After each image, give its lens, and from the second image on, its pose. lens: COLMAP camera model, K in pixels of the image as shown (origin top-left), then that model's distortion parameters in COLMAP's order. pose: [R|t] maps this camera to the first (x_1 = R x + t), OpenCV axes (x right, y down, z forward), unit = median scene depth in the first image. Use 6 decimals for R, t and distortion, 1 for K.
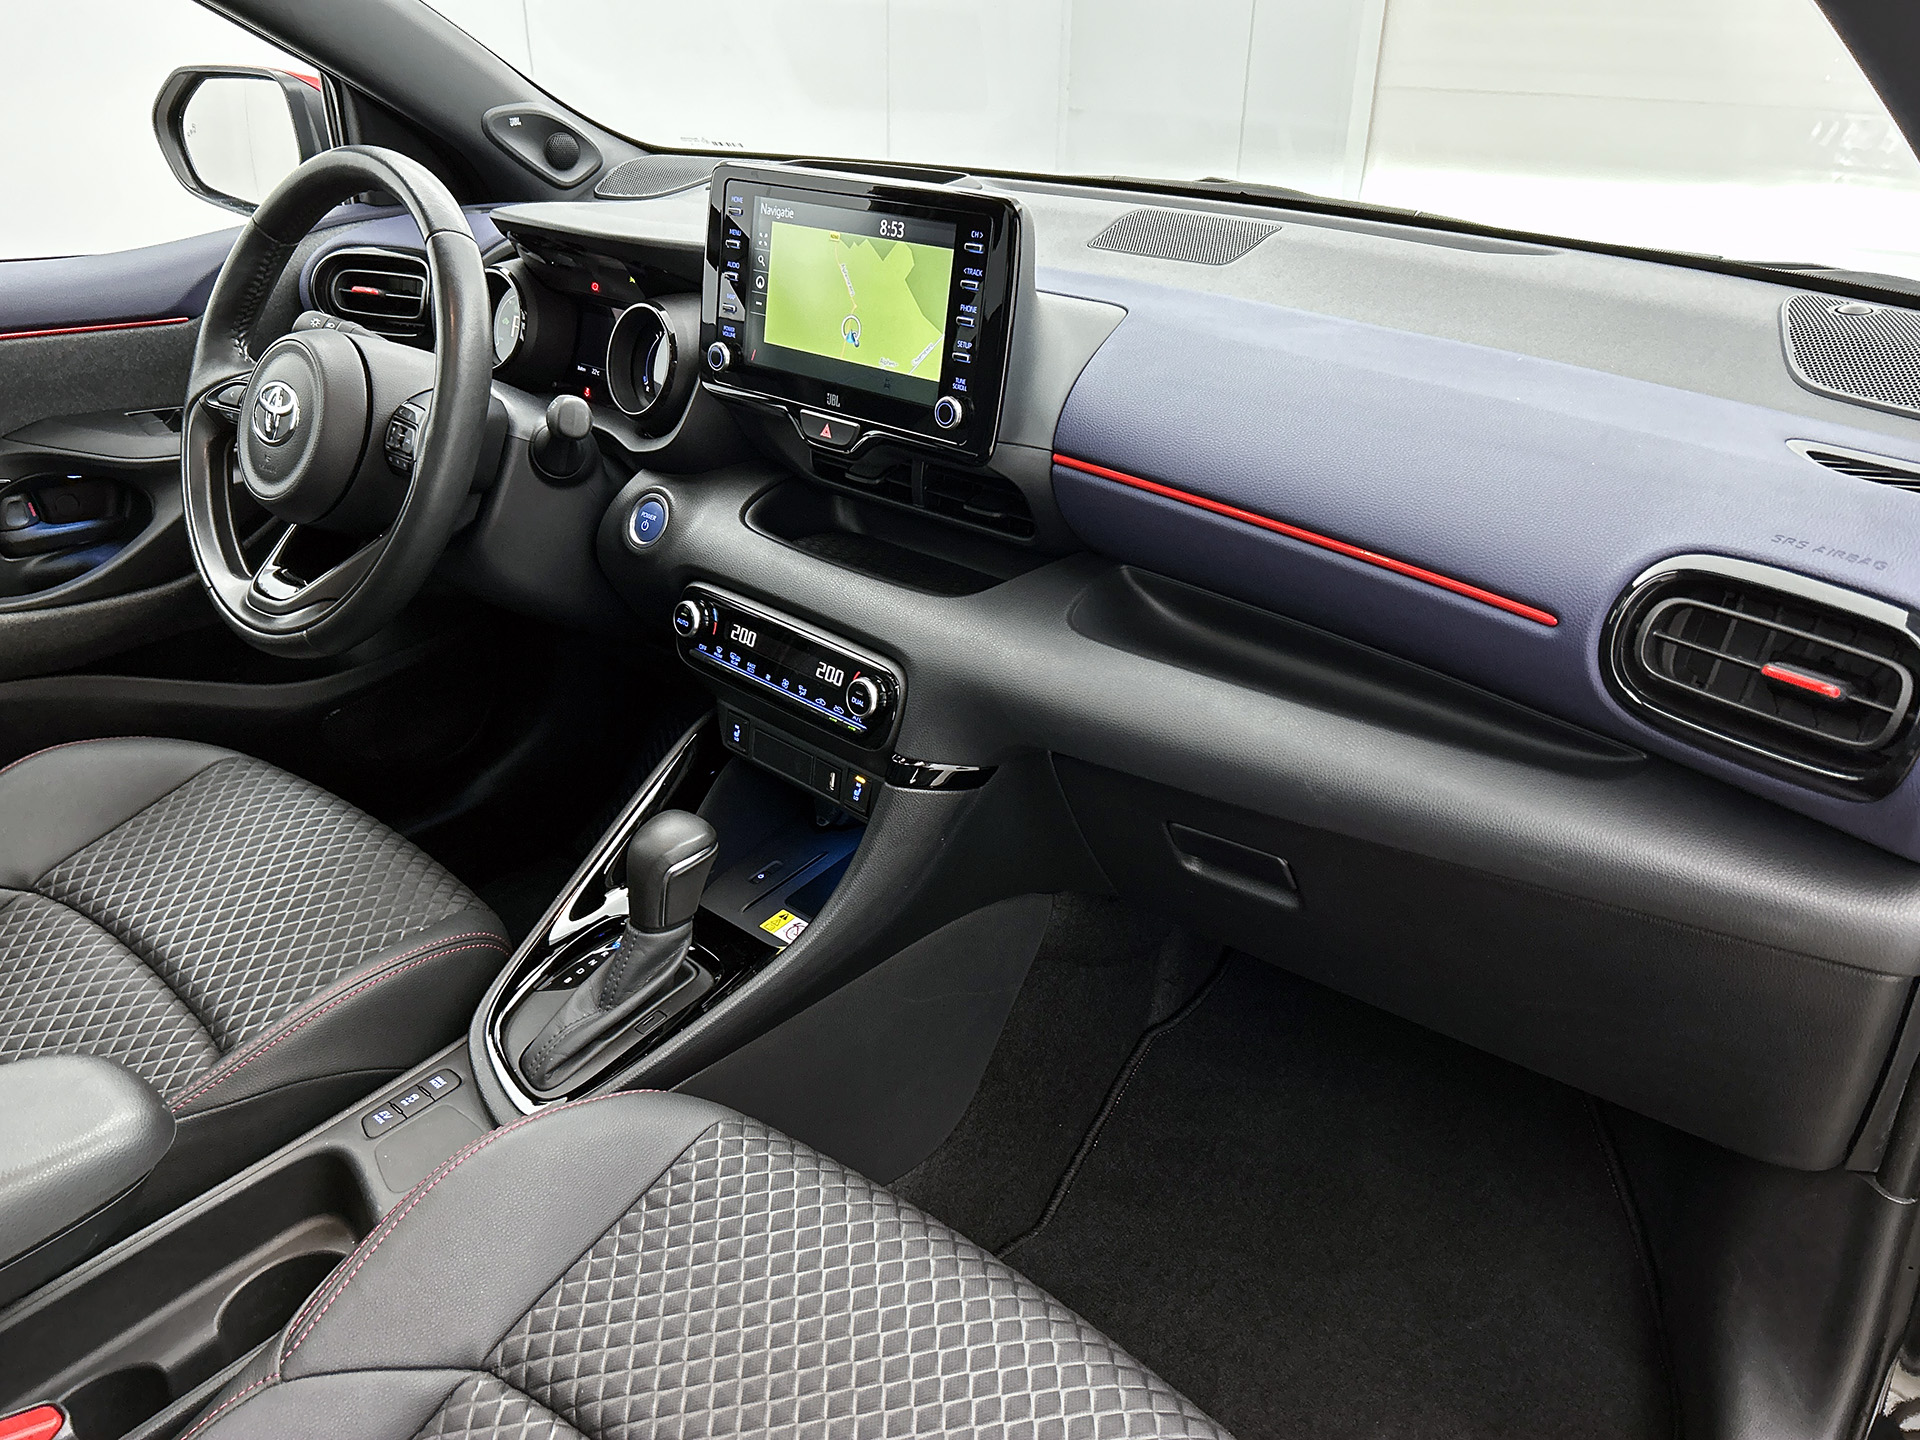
lens RADIAL K [[1498.2, 0, 961.7], [0, 1498.2, 739.6], [0, 0, 1]] dist [0.007839, -0.002810]
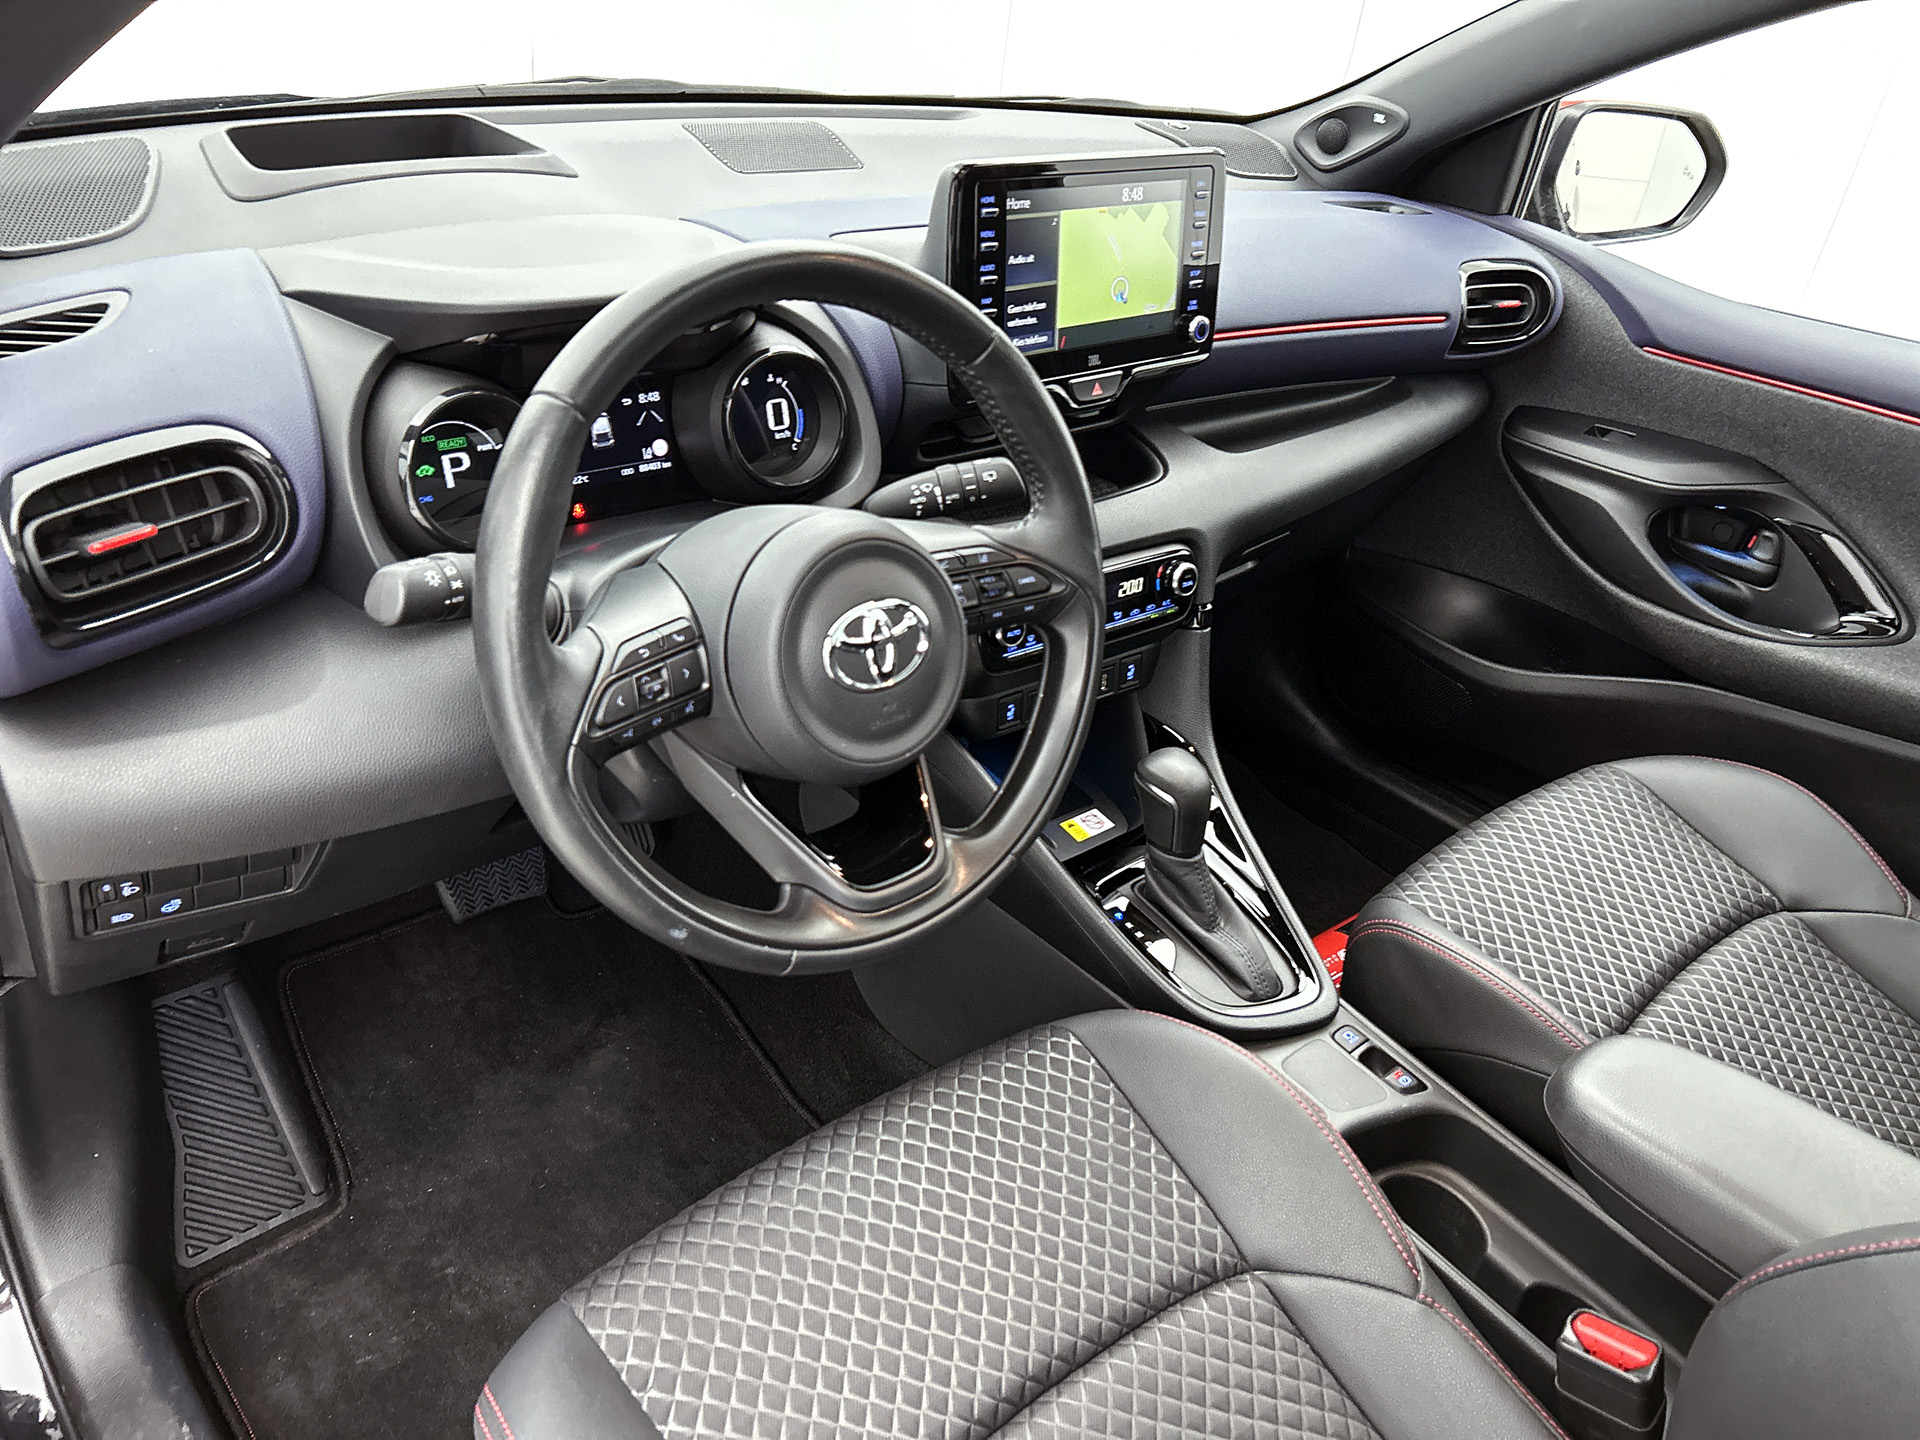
lens RADIAL K [[1447.5, 0, 967.6], [0, 1447.5, 735.0], [0, 0, 1]] dist [0.029304, -0.001919]
pose [[0.126701, -0.522148, 0.843391, -1.145006], [0.349262, 0.819279, 0.454751, -0.520156], [-0.928420, 0.236947, 0.286170, 0.847802]]
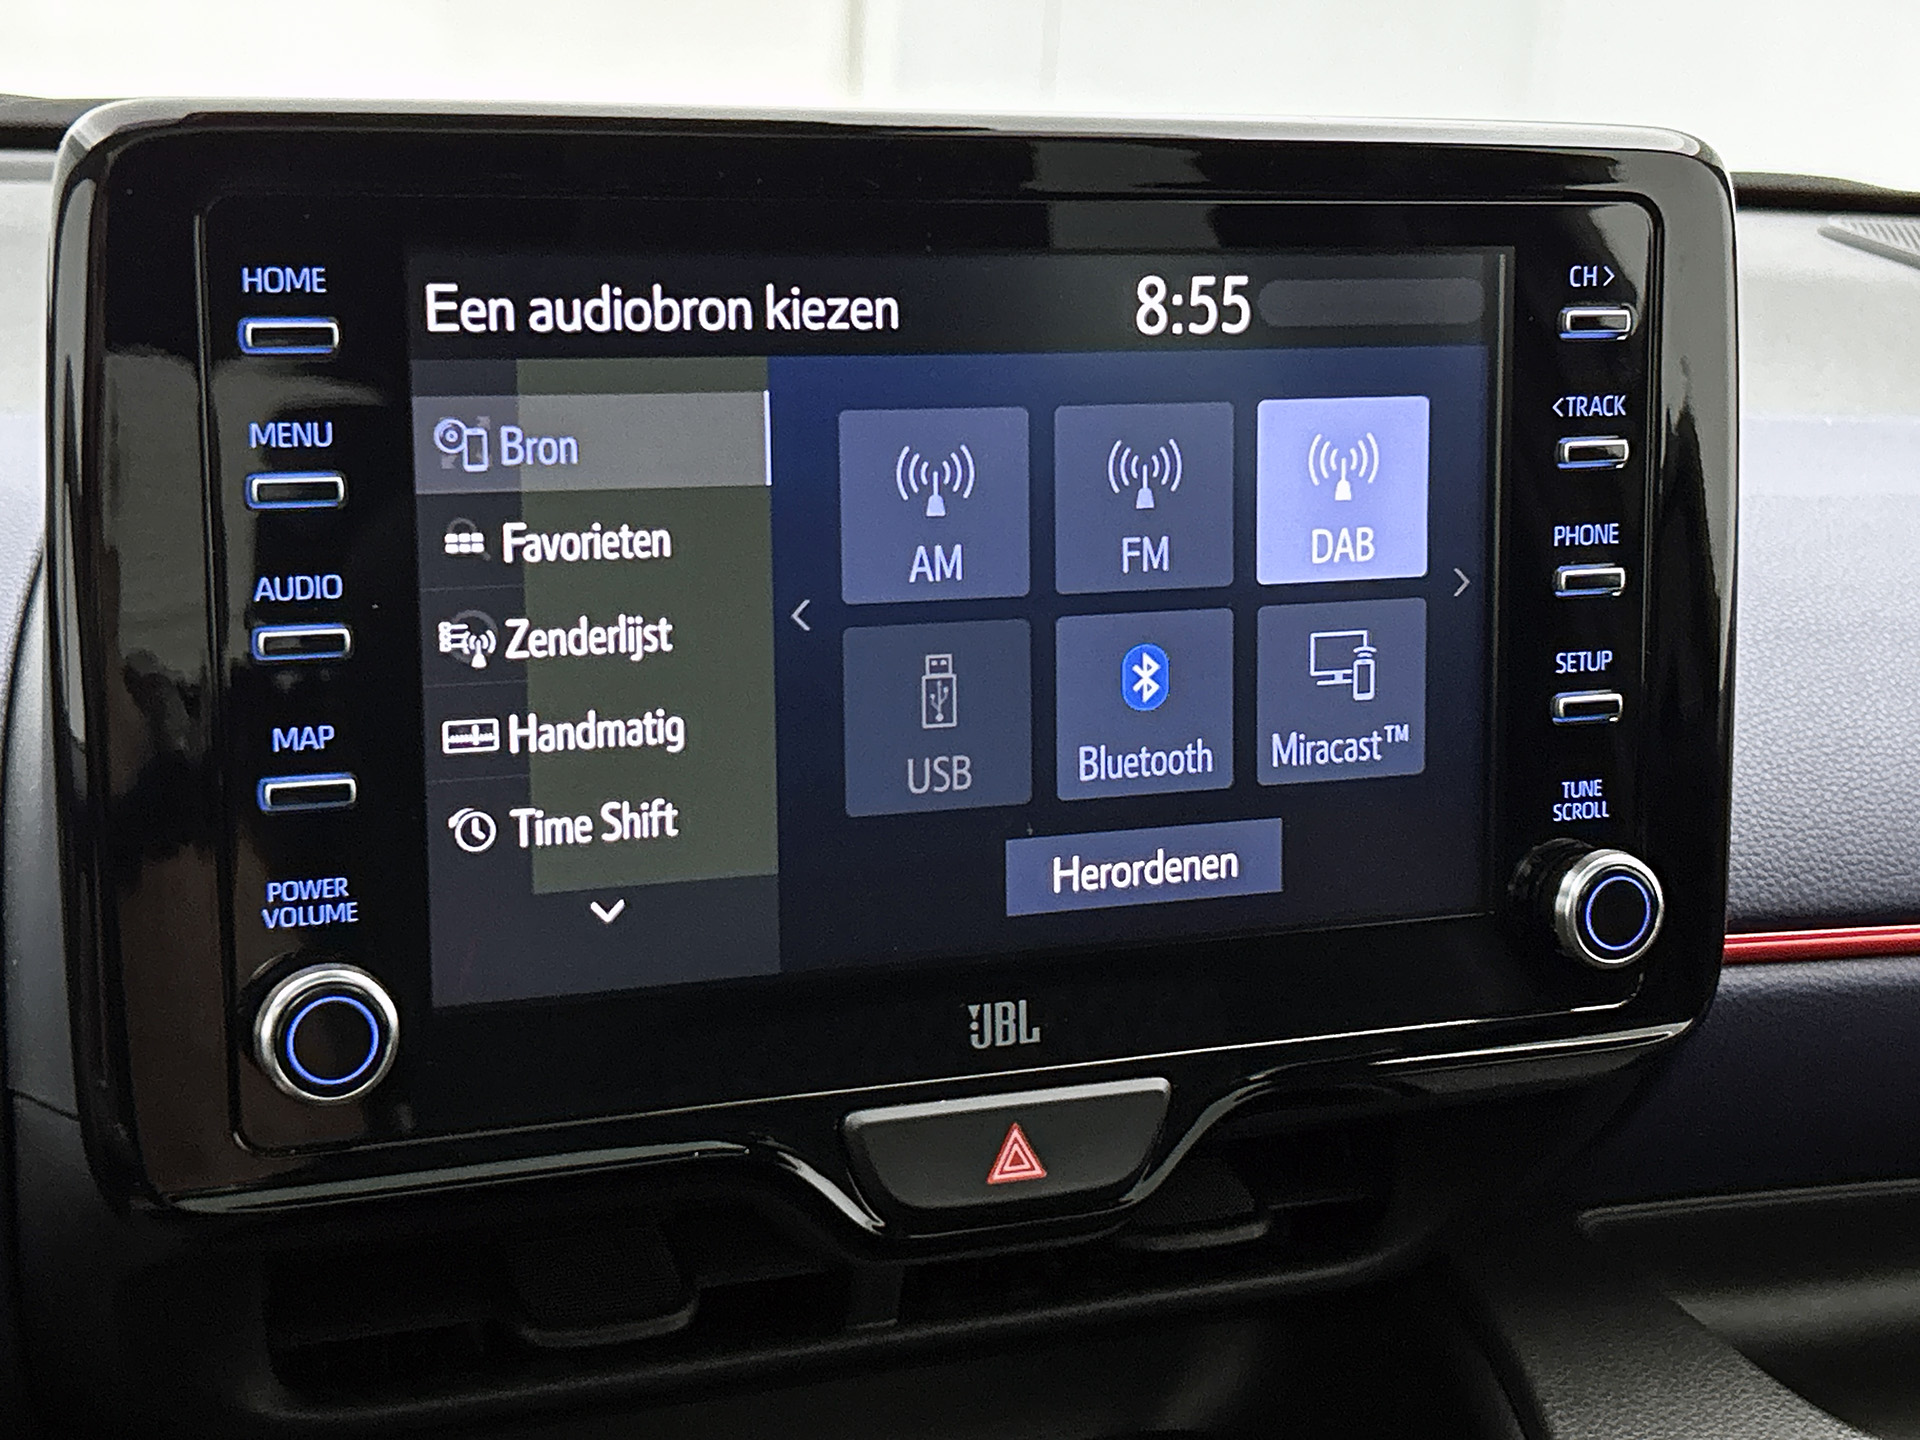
lens RADIAL K [[3164.7, 0, 965.3], [0, 3164.7, 717.1], [0, 0, 1]] dist [0.121090, 0.000000]
pose [[0.427349, -0.228585, 0.874712, -0.516320], [0.365866, 0.928472, 0.063886, -0.306633], [-0.826750, 0.292726, 0.480413, 0.751330]]
